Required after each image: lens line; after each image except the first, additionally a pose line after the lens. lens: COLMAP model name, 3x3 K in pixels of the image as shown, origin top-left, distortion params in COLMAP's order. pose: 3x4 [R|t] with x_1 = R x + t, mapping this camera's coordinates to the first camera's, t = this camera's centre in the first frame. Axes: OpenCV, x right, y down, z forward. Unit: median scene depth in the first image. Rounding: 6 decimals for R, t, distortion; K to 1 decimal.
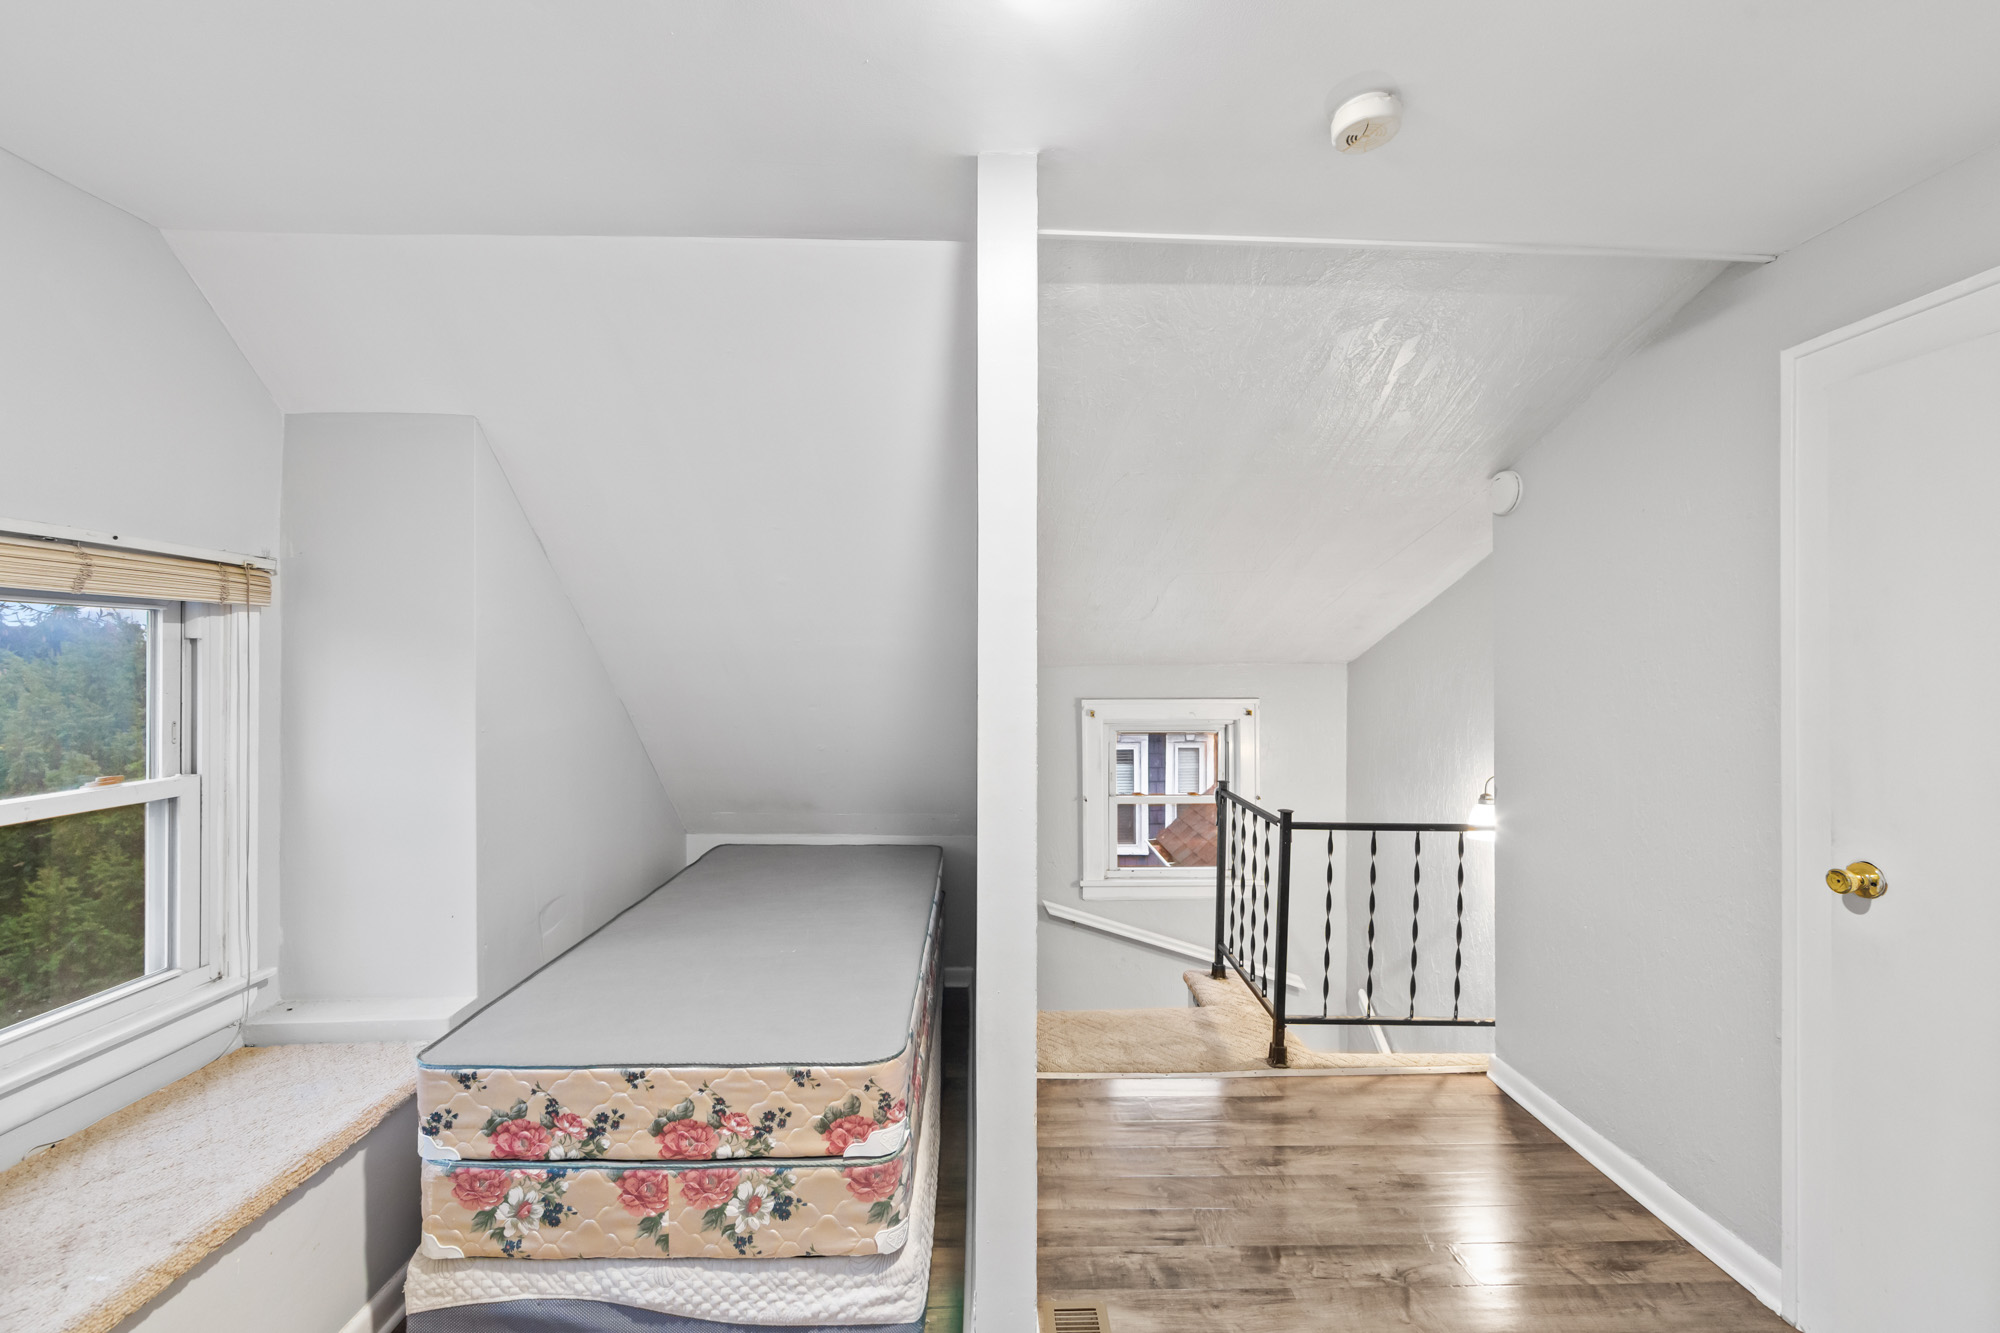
lens RADIAL K [[799.5, 0, 1005.2], [0, 799.5, 667.0], [0, 0, 1]] dist [-0.003596, -0.000022]
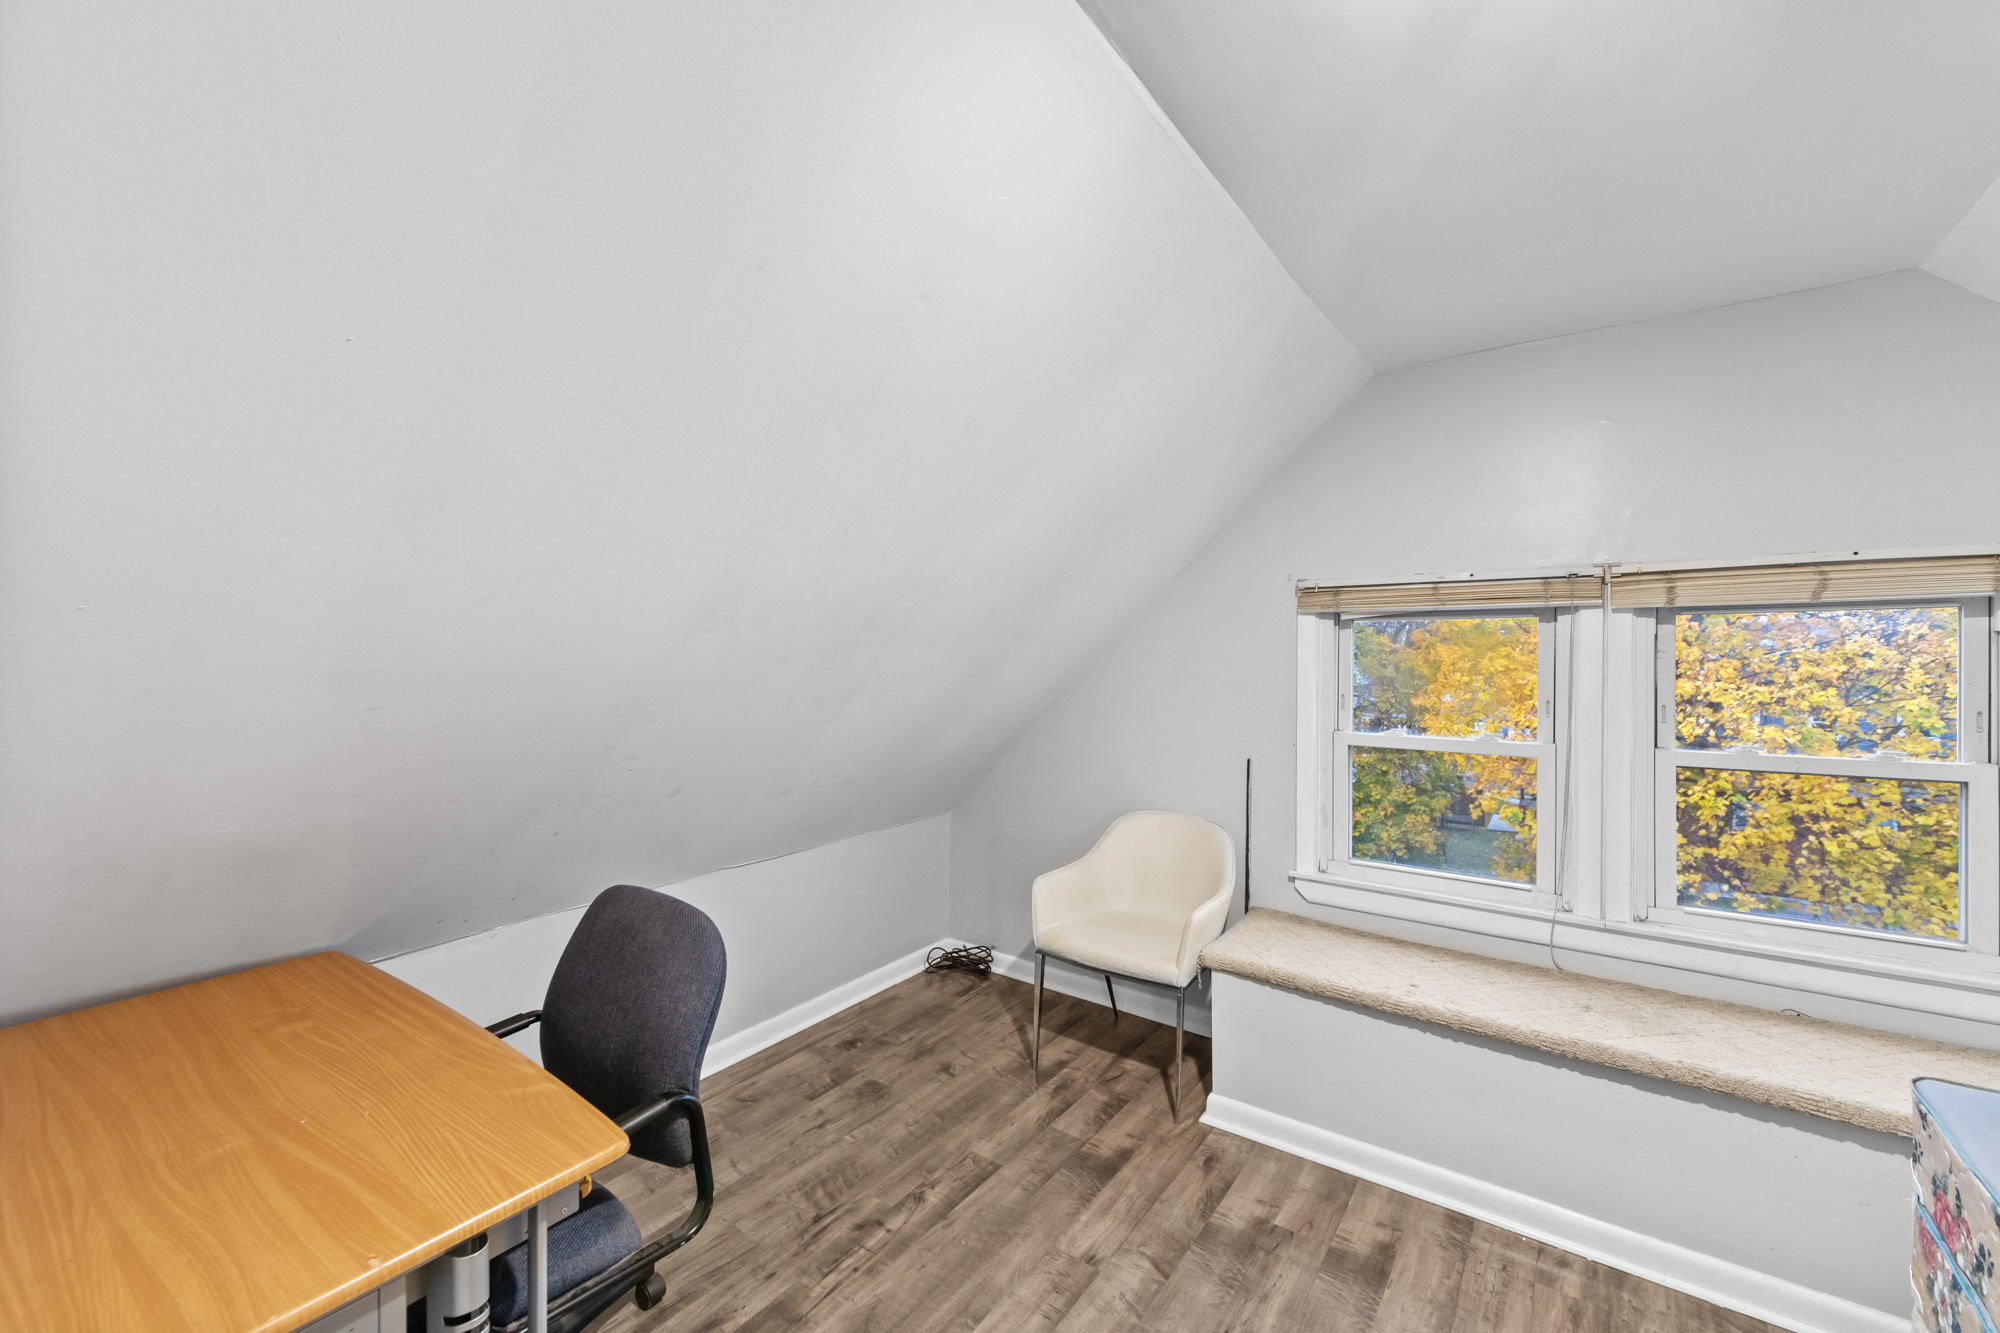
lens RADIAL K [[799.5, 0, 1001.5], [0, 799.5, 662.9], [0, 0, 1]] dist [-0.003596, -0.000022]
pose [[-0.609794, 0.000771, -0.792560, 0.675599], [-0.003688, 0.999986, 0.003810, 0.006111], [0.792552, 0.005246, -0.609782, 0.734654]]
